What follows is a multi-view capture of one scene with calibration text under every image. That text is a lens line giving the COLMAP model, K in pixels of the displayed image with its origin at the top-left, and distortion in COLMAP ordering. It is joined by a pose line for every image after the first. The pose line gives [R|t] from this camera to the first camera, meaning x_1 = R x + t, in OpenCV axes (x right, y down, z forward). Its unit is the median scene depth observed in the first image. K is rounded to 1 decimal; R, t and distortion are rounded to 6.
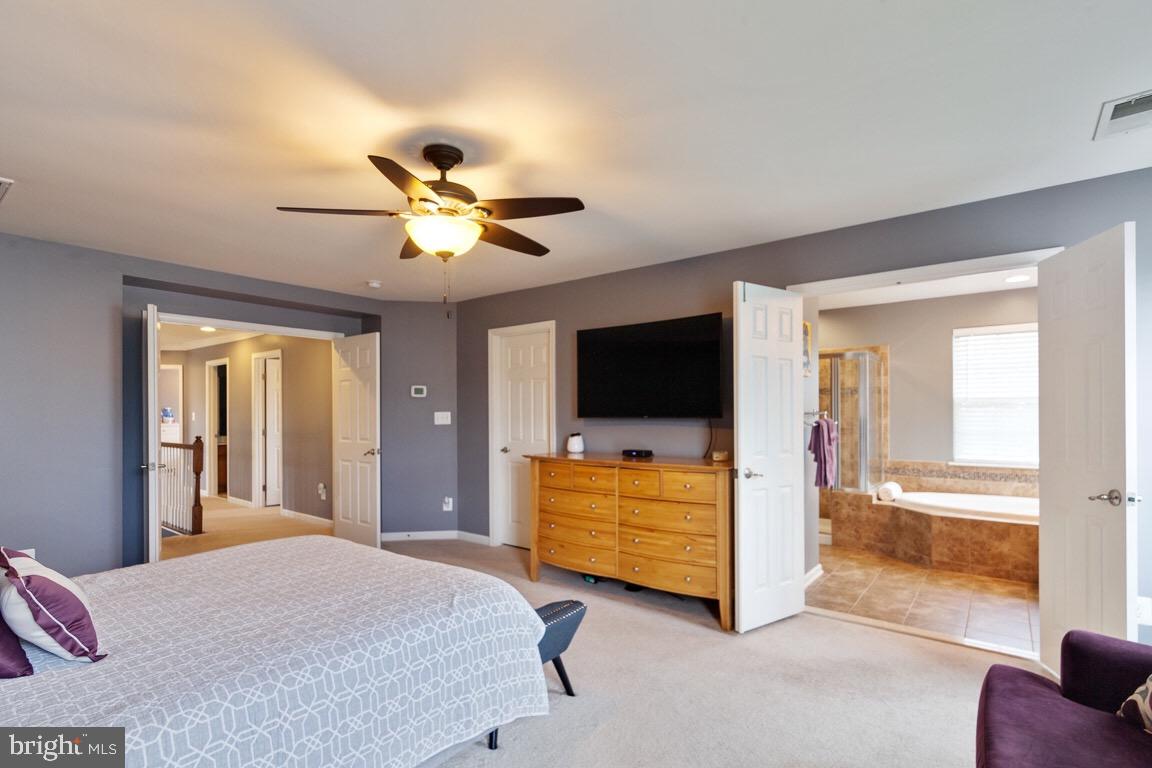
lens RADIAL K [[539.6, 0, 578.4], [0, 539.6, 411.9], [0, 0, 1]] dist [-0.000781, -0.000254]
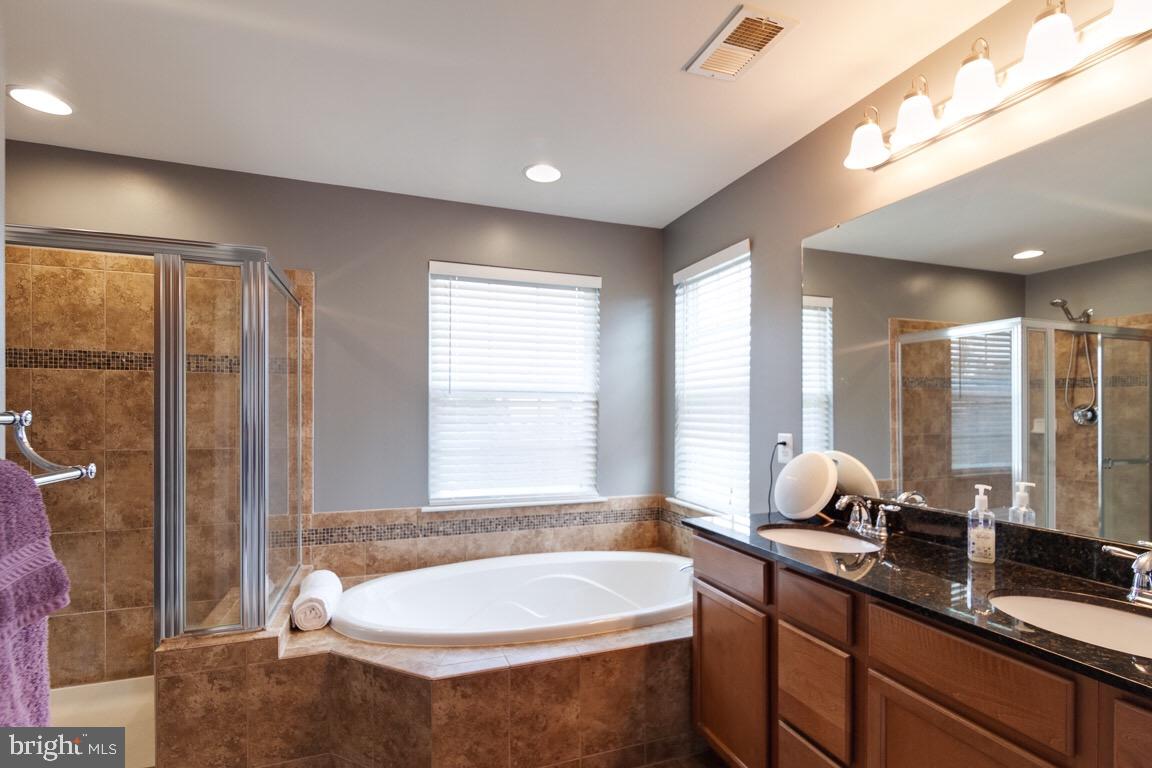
lens RADIAL K [[539.6, 0, 578.4], [0, 539.6, 411.9], [0, 0, 1]] dist [-0.000781, -0.000254]
pose [[0.531106, 0.005121, 0.847290, 0.327128], [-0.006338, 0.999978, -0.002071, -0.001089], [-0.847282, -0.004270, 0.531126, 0.605494]]
